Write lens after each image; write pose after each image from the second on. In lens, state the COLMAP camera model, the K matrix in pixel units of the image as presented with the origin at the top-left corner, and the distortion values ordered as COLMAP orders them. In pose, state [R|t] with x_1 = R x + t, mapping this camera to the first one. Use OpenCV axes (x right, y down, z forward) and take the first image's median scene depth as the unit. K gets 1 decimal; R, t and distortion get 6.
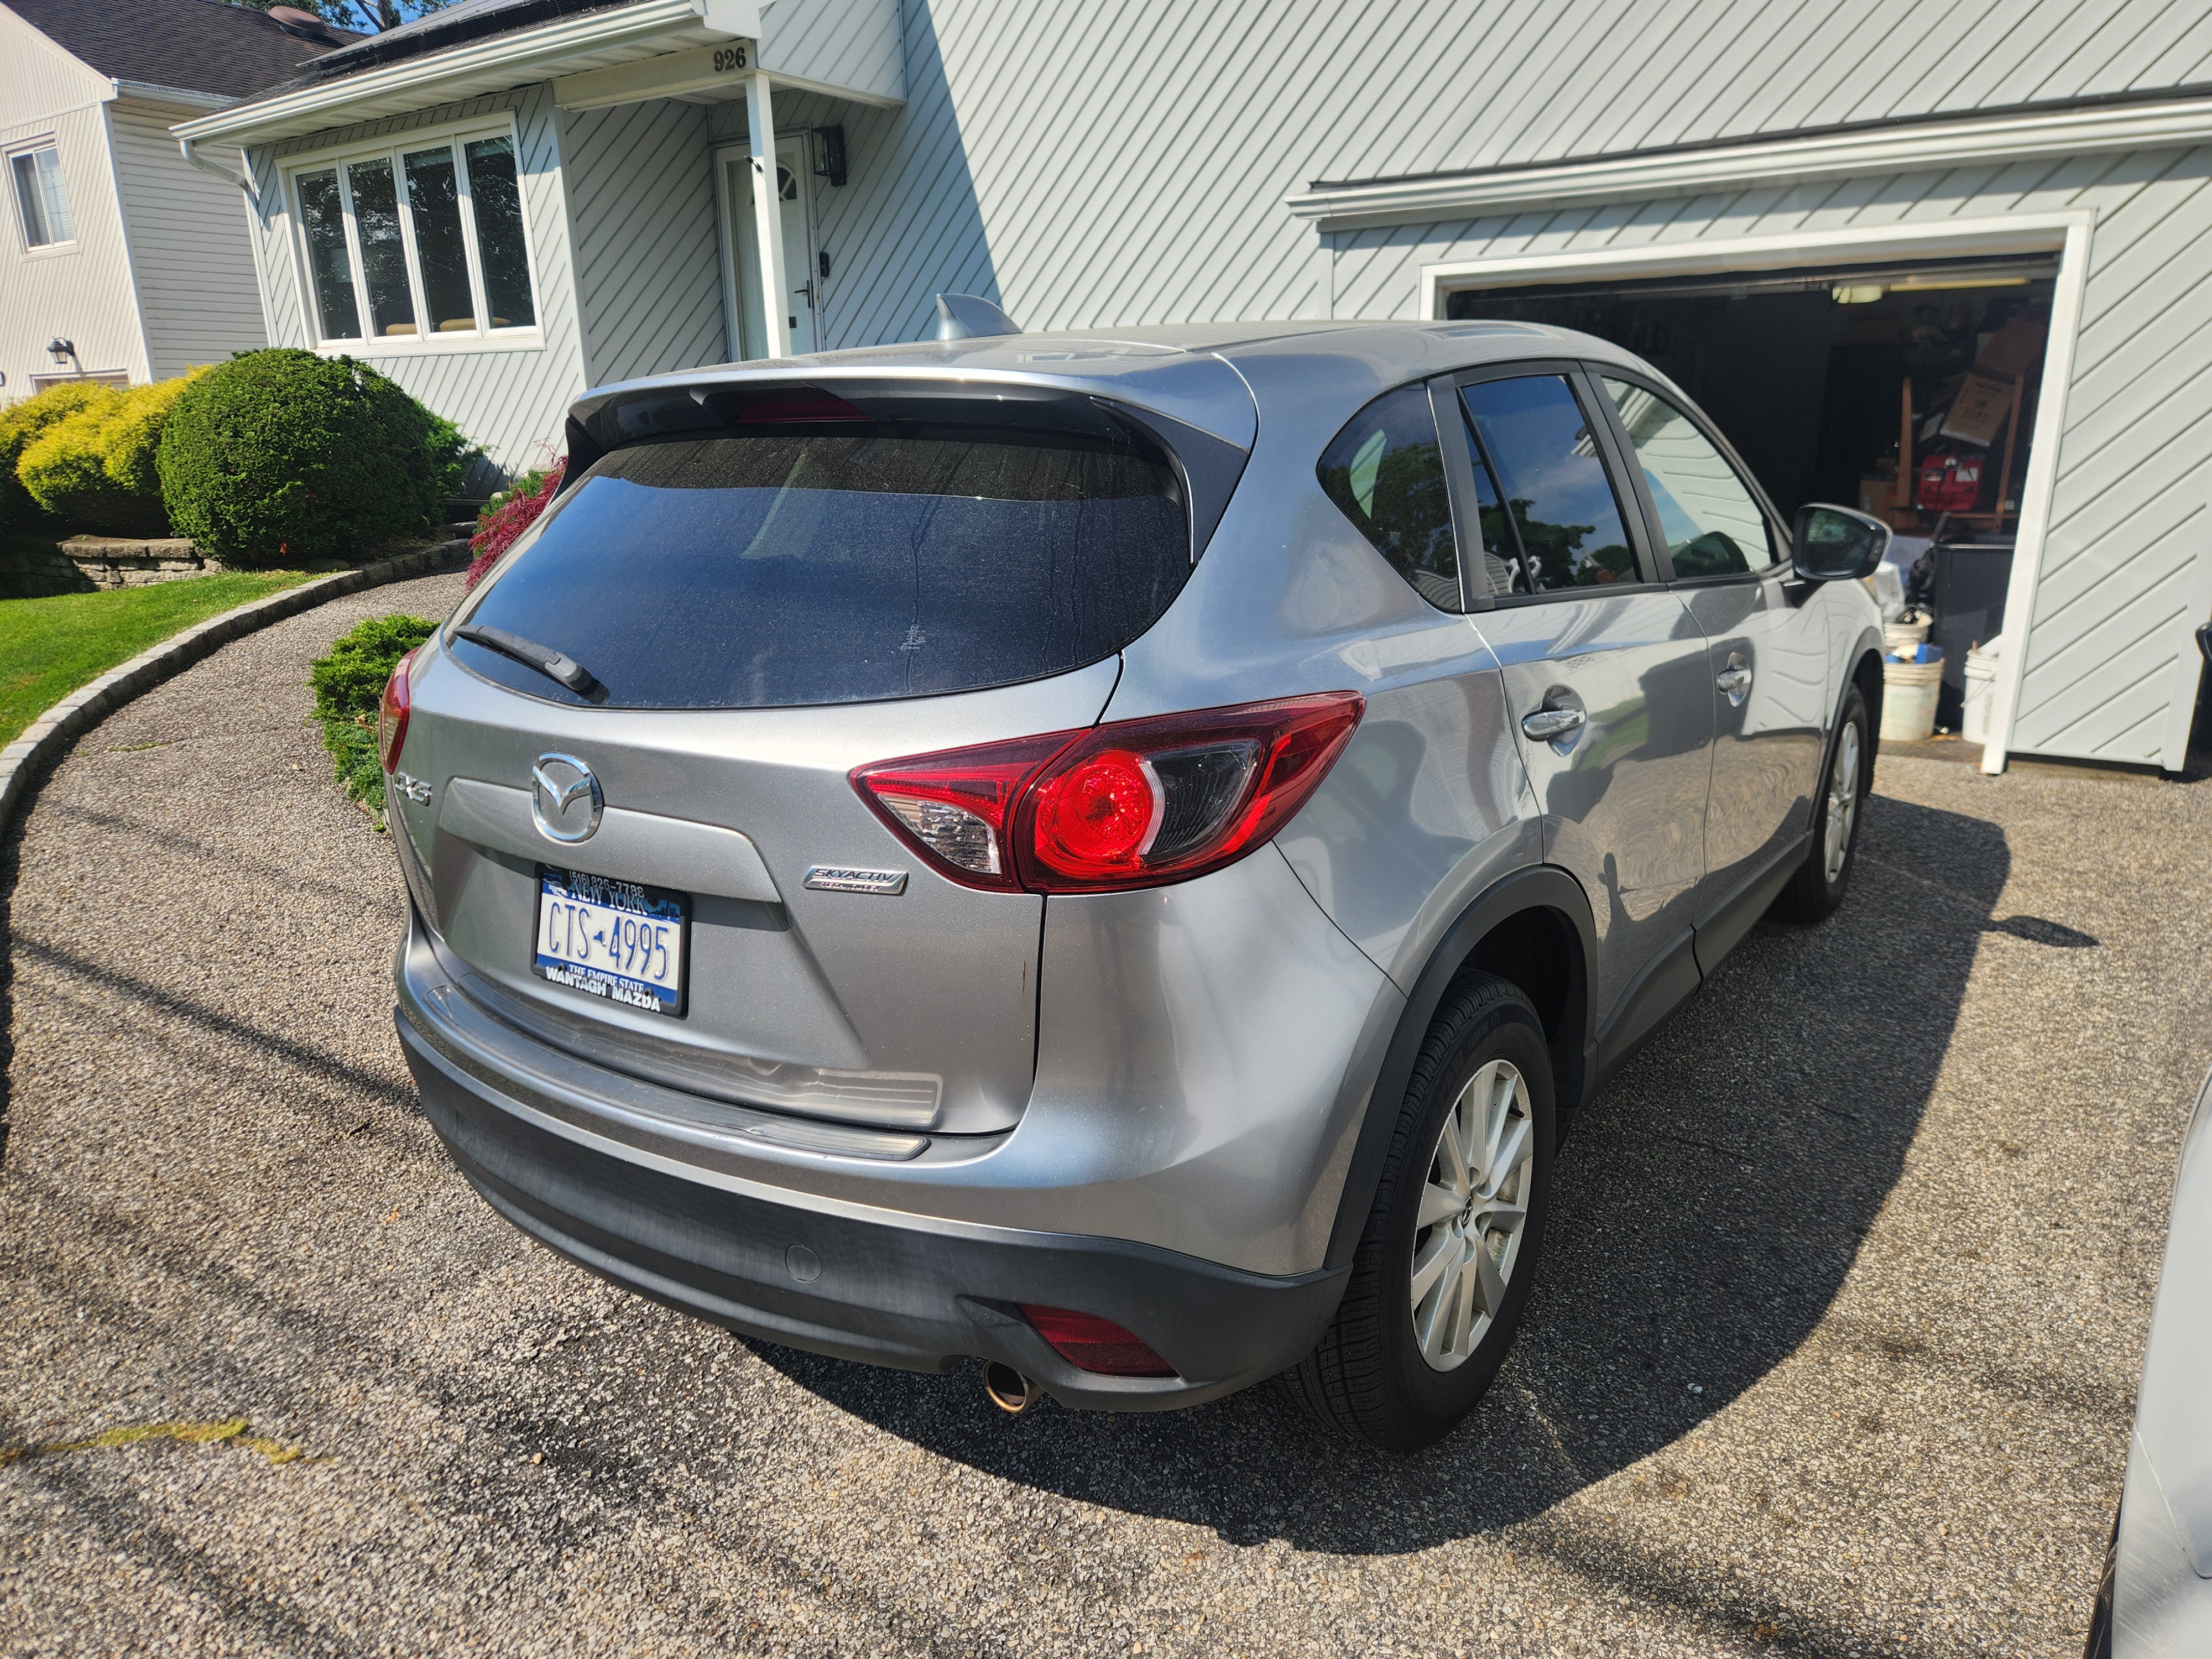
lens RADIAL K [[1465.7, 0, 1108.1], [0, 1465.7, 842.9], [0, 0, 1]] dist [0.024209, -0.034247]
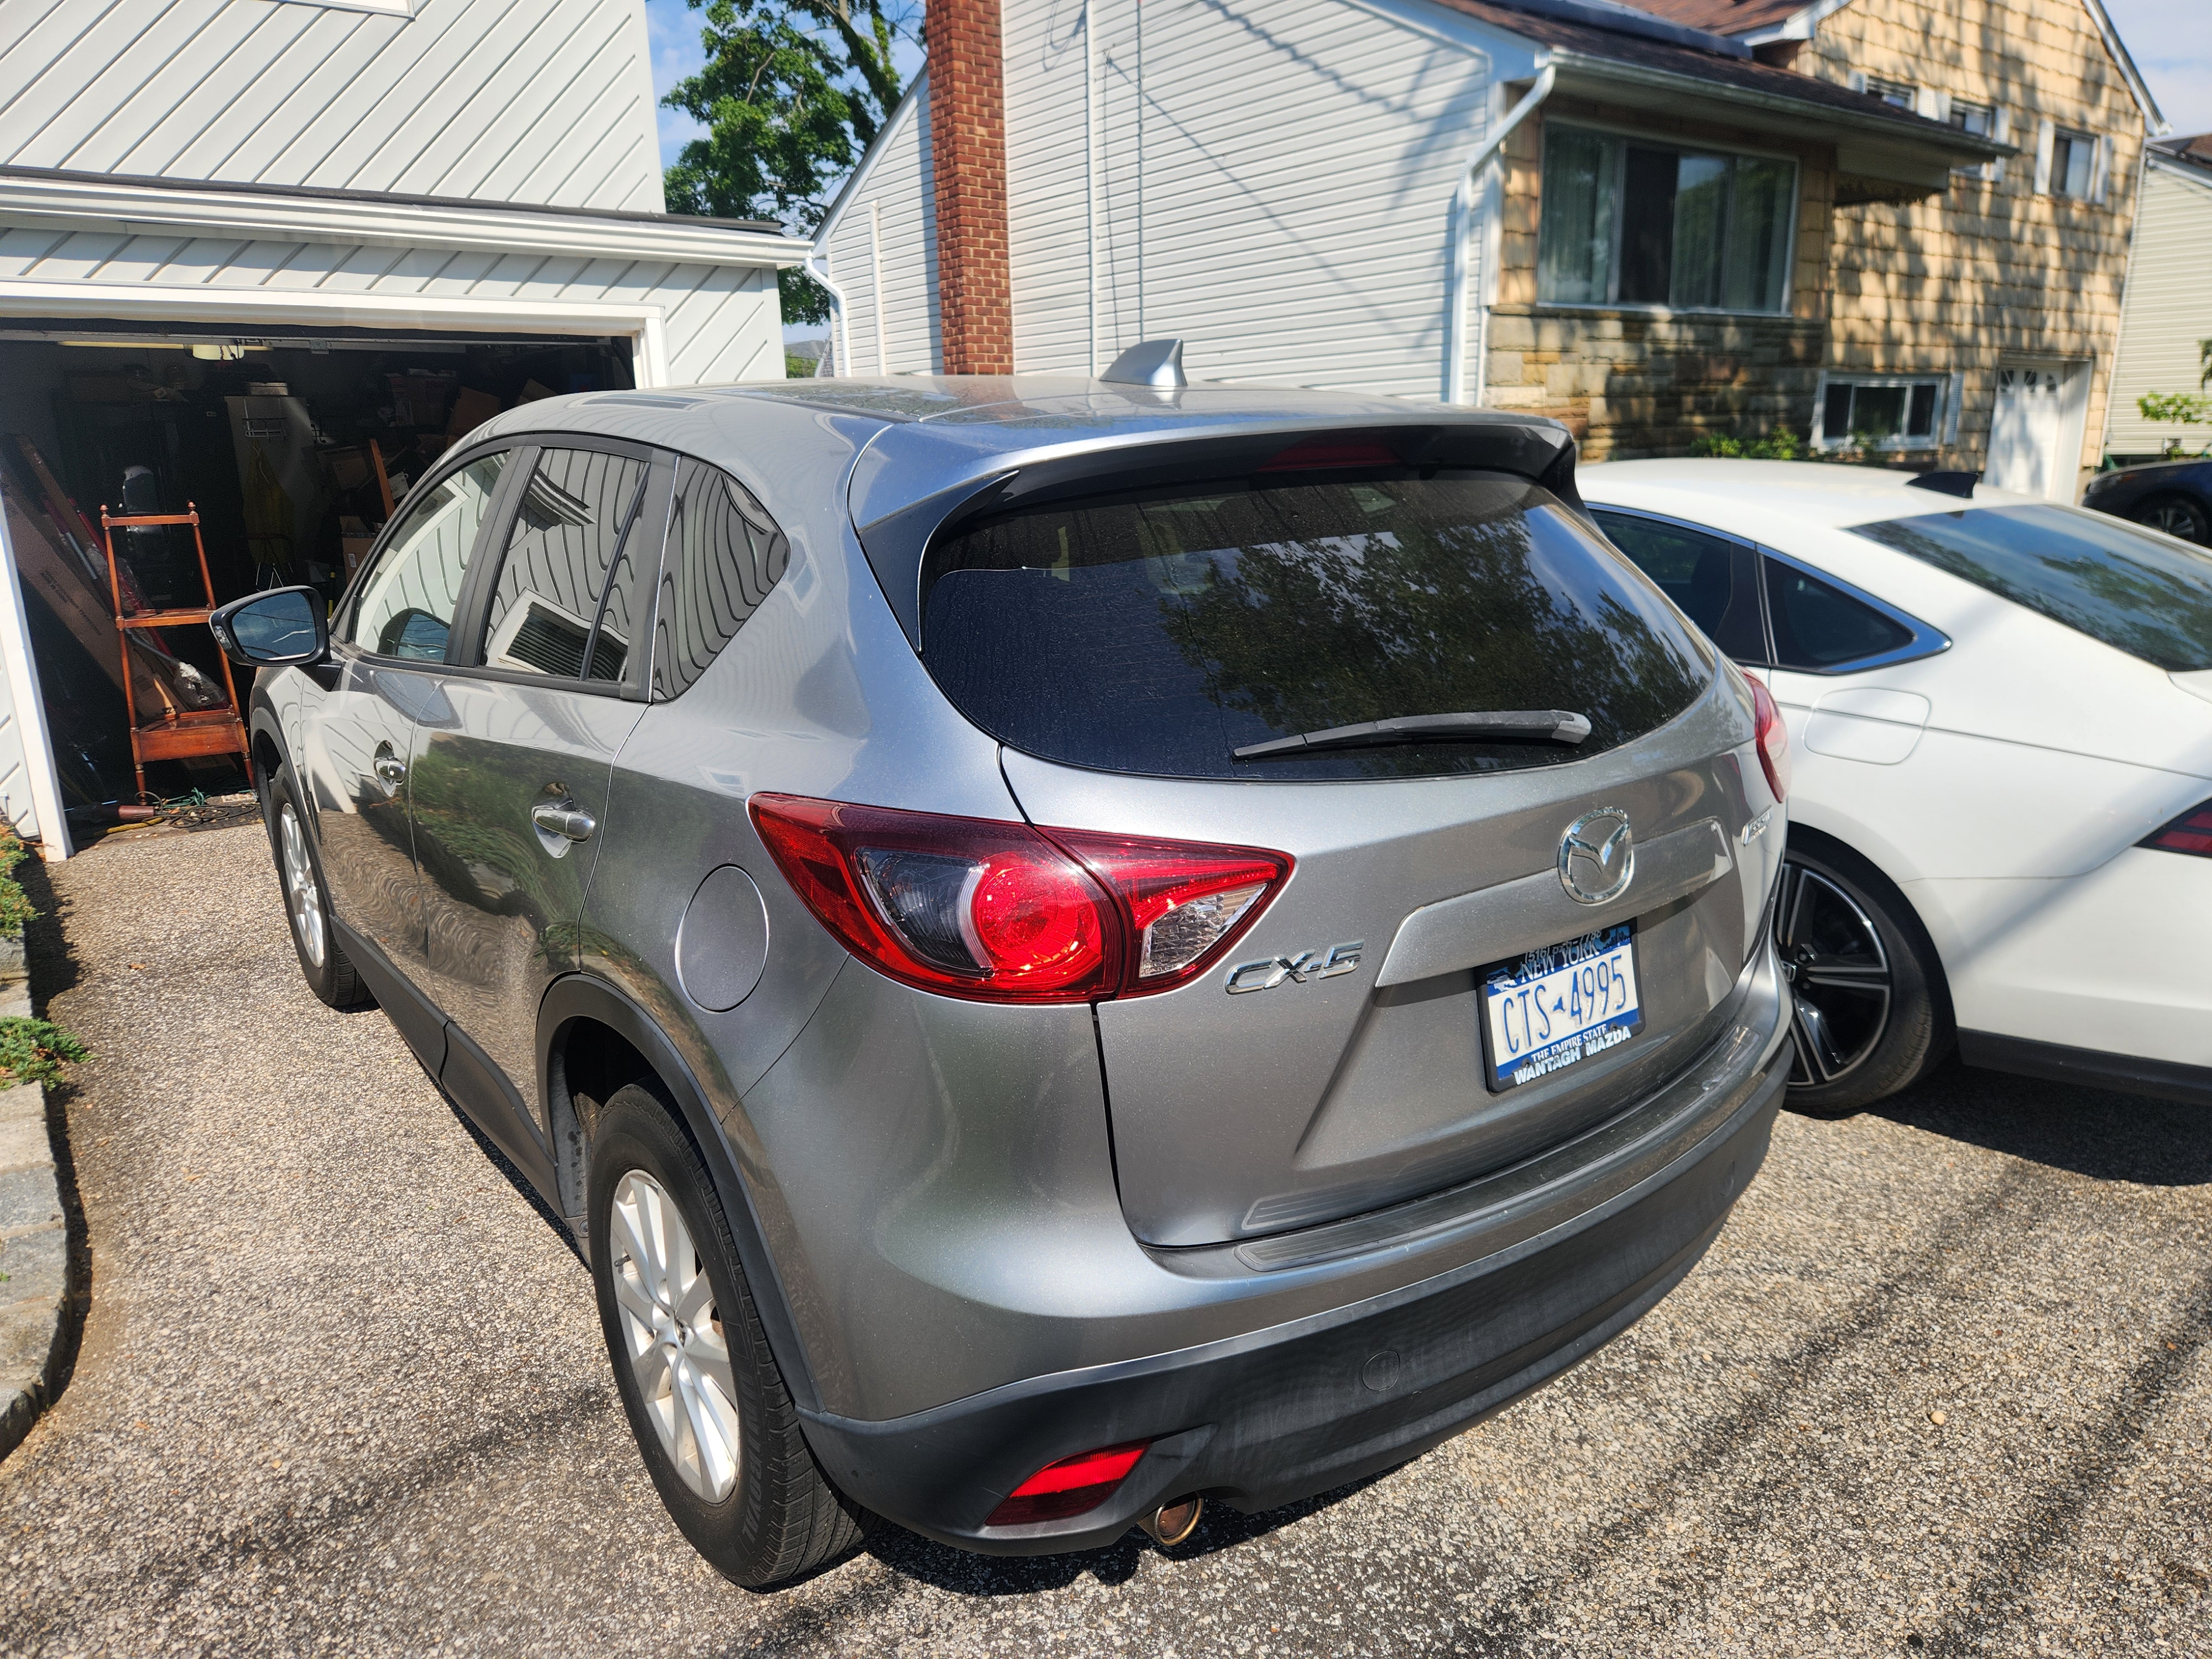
lens RADIAL K [[1465.7, 0, 1106.5], [0, 1465.7, 823.7], [0, 0, 1]] dist [0.024209, -0.034247]
pose [[0.319888, -0.220236, 0.921503, -1.253050], [0.269846, 0.953504, 0.134211, -0.245025], [-0.908215, 0.205731, 0.364445, 0.881592]]
